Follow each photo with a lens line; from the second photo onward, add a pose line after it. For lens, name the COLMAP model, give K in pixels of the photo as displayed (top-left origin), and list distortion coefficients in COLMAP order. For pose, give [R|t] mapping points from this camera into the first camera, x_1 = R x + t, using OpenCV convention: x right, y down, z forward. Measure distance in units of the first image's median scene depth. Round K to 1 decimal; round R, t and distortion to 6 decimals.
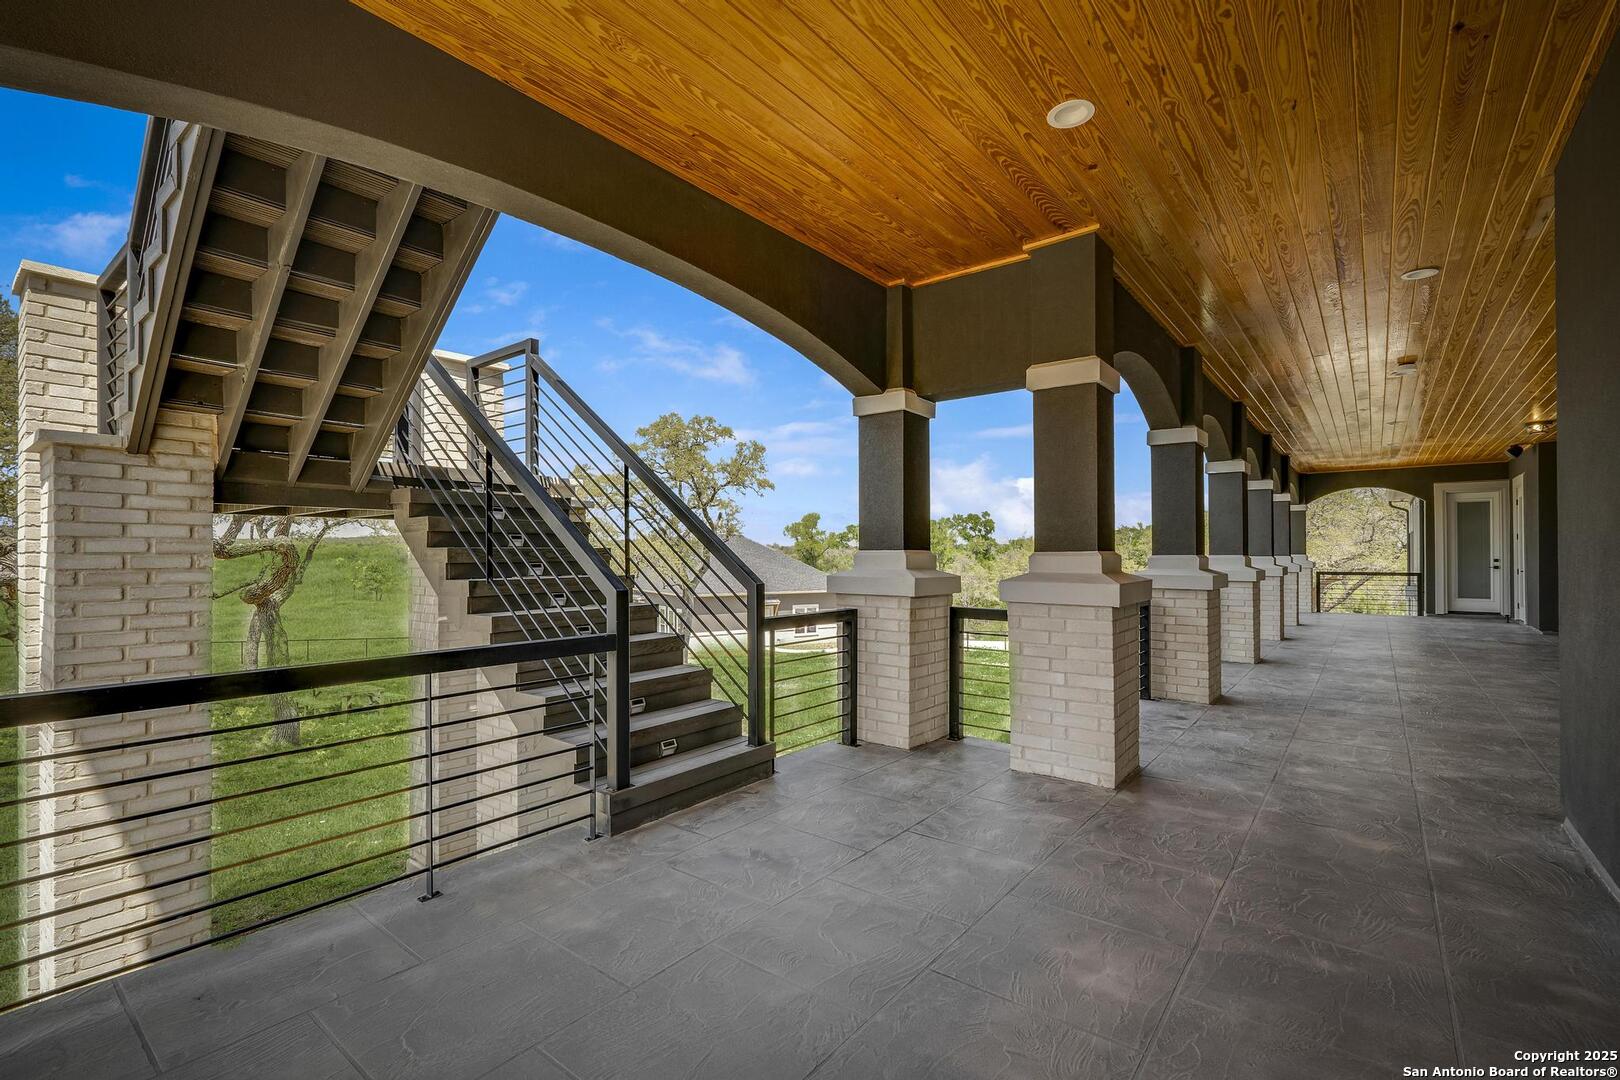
lens RADIAL K [[723.4, 0, 818.3], [0, 723.4, 532.3], [0, 0, 1]] dist [0.001514, -0.000442]
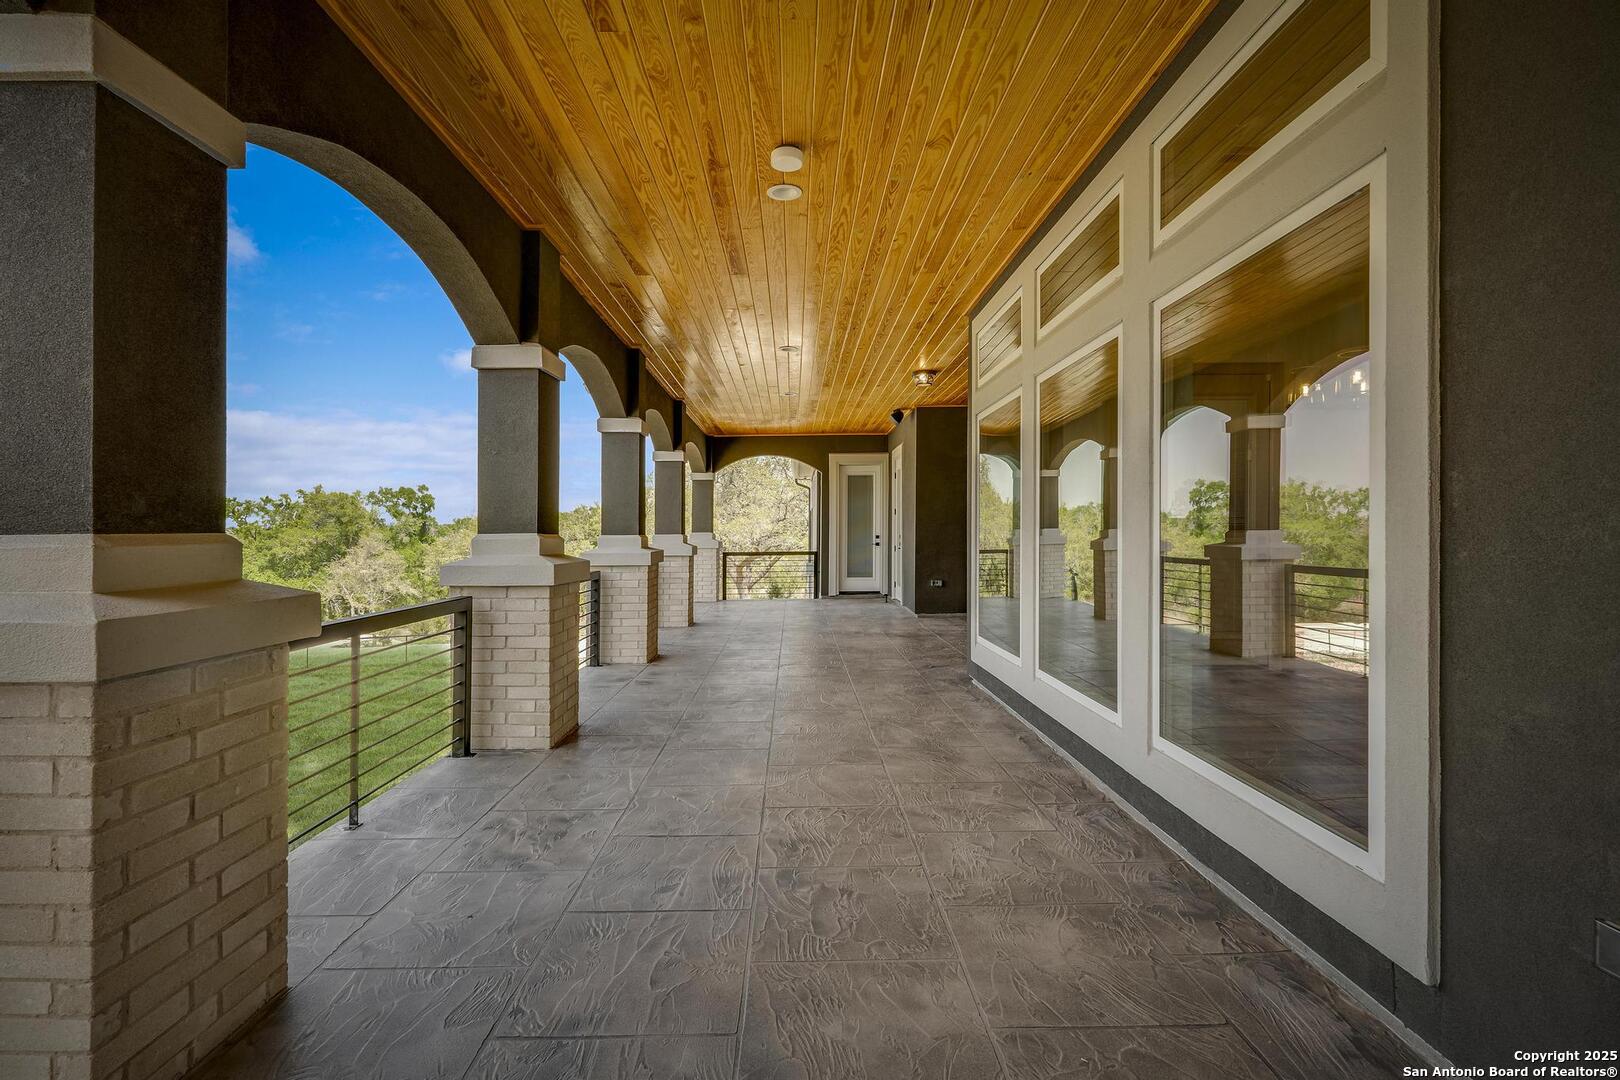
lens RADIAL K [[779.7, 0, 808.0], [0, 779.7, 533.2], [0, 0, 1]] dist [-0.005358, -0.000722]
pose [[0.780310, -0.006670, 0.625357, 0.208568], [-0.010730, 0.999653, 0.024051, 0.009527], [-0.625300, -0.025477, 0.779968, 0.241133]]
